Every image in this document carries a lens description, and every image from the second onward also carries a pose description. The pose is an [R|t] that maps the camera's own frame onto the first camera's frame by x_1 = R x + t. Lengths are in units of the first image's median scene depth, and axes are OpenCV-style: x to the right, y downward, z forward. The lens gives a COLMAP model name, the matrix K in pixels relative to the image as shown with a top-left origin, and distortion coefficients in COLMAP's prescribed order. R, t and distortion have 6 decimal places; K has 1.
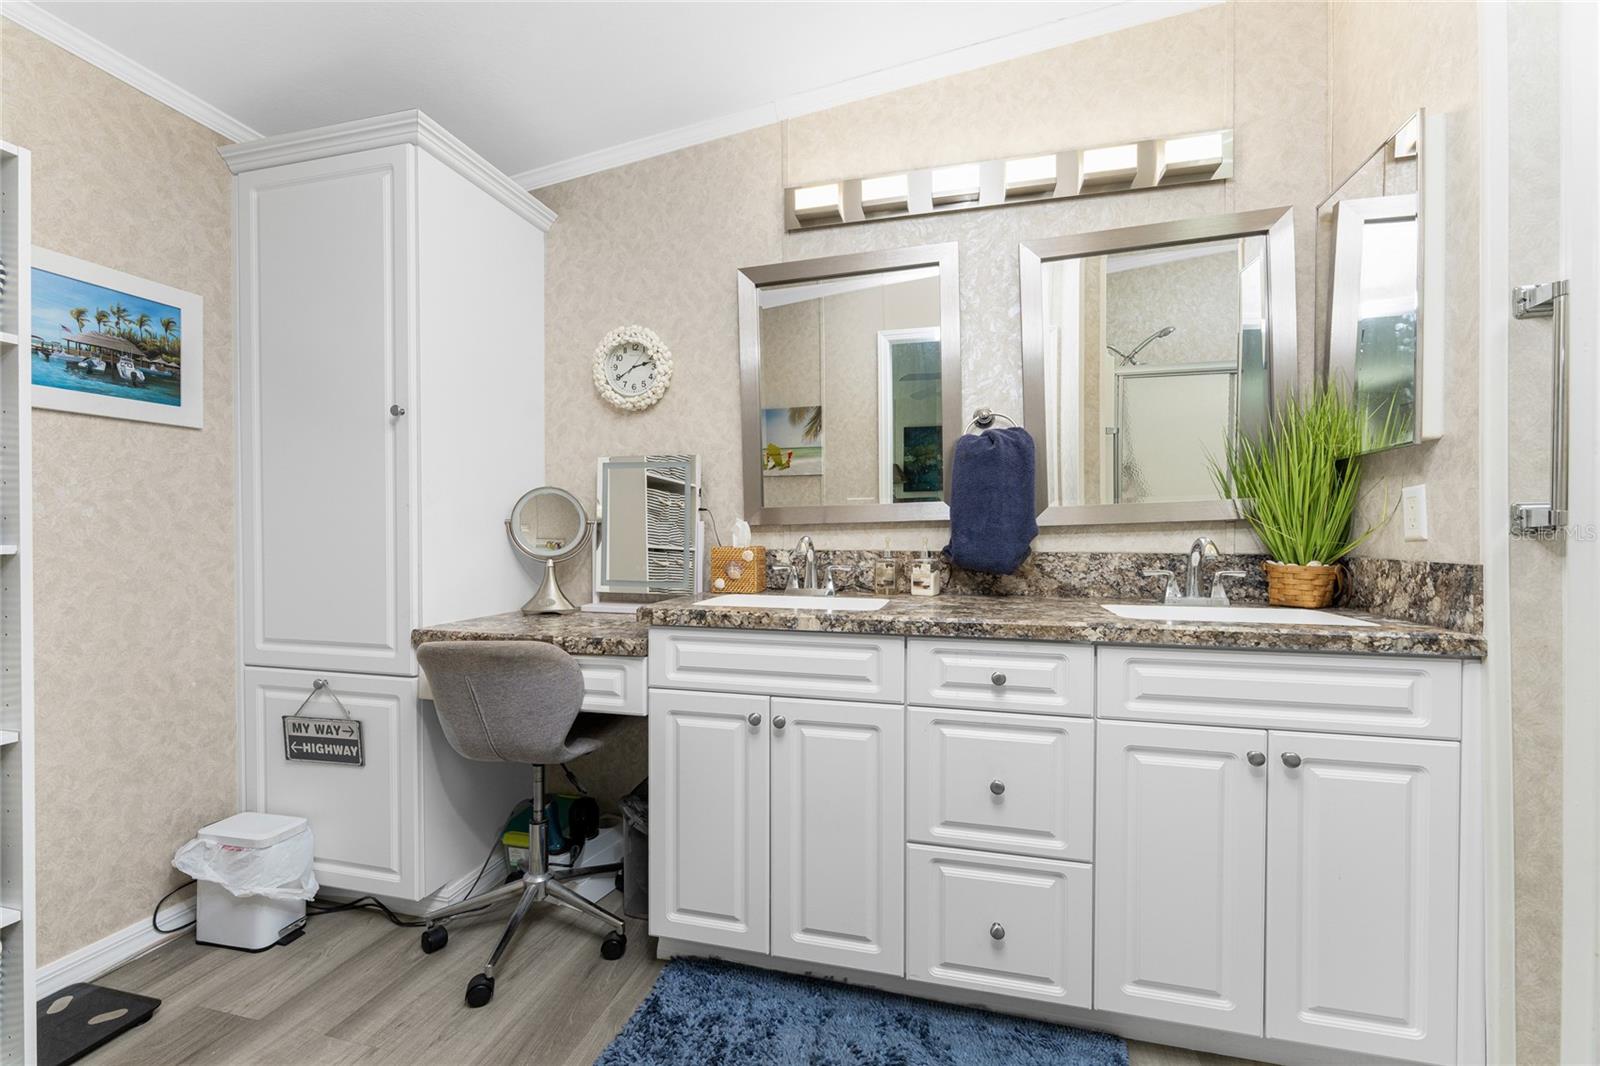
lens RADIAL K [[645.5, 0, 806.8], [0, 645.5, 535.3], [0, 0, 1]] dist [-0.000515, -0.002159]
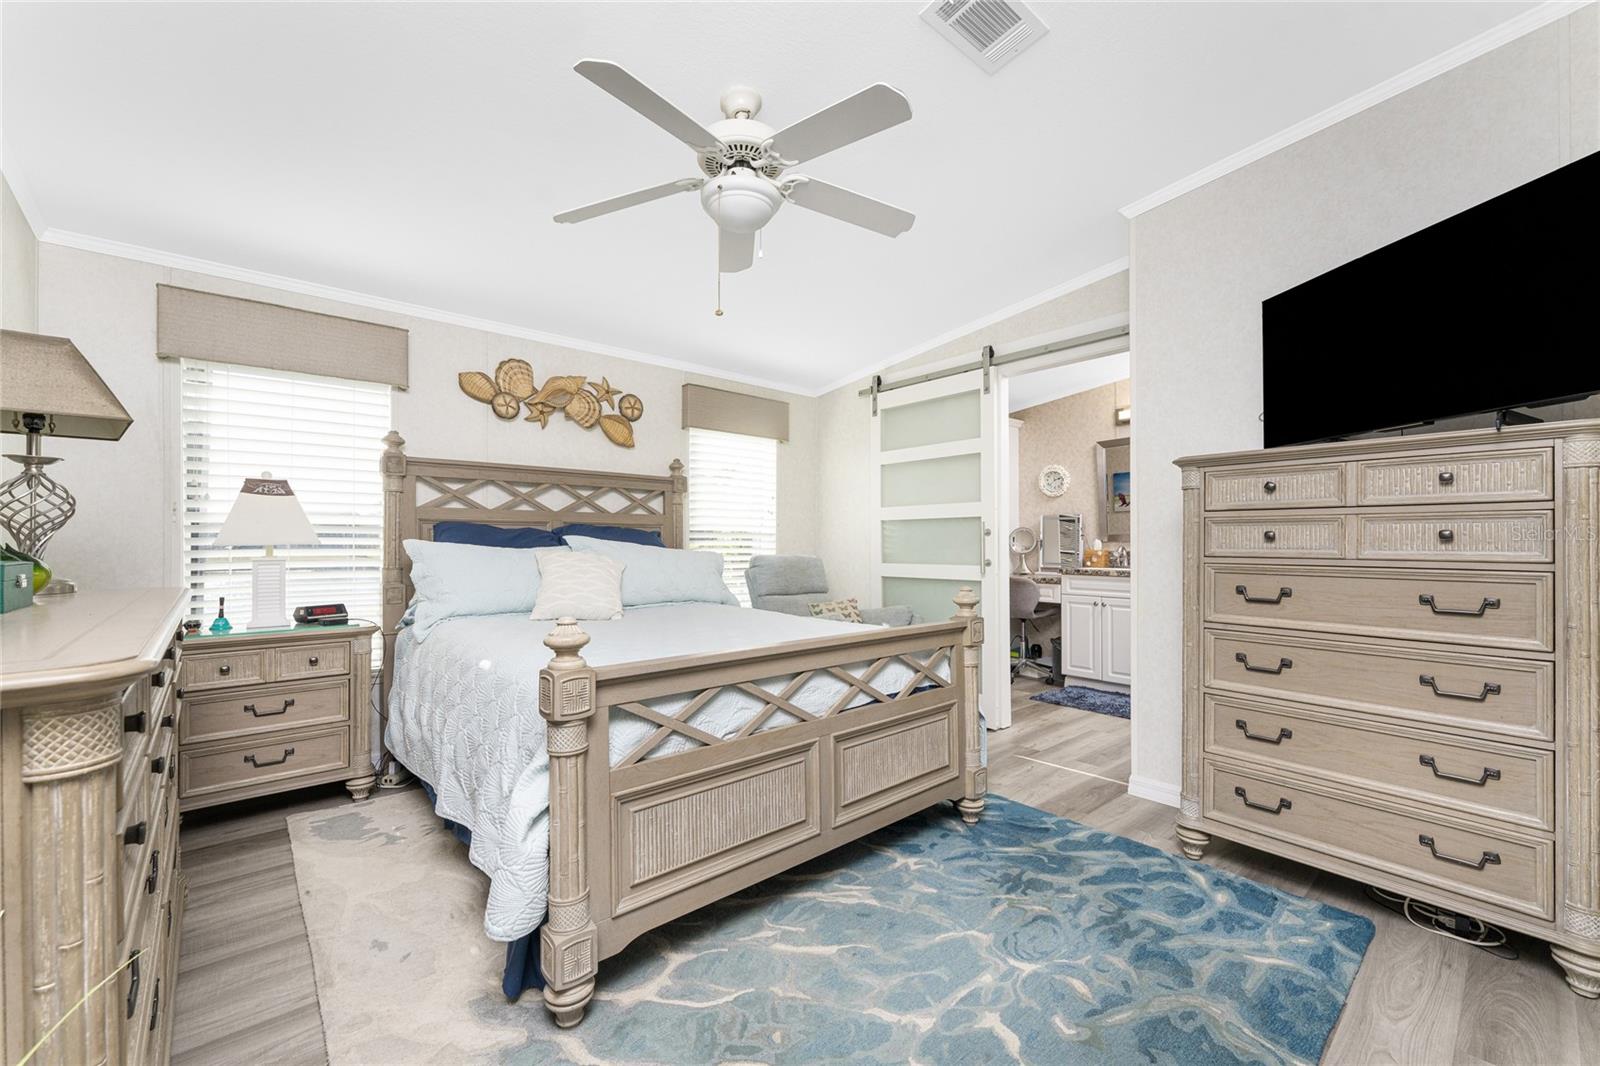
lens RADIAL K [[645.5, 0, 844.8], [0, 645.5, 538.5], [0, 0, 1]] dist [-0.000515, -0.002159]
pose [[0.850466, -0.001942, -0.526026, 0.399186], [0.000964, 0.999997, -0.002132, -0.022785], [0.526029, 0.001306, 0.850466, -1.739311]]
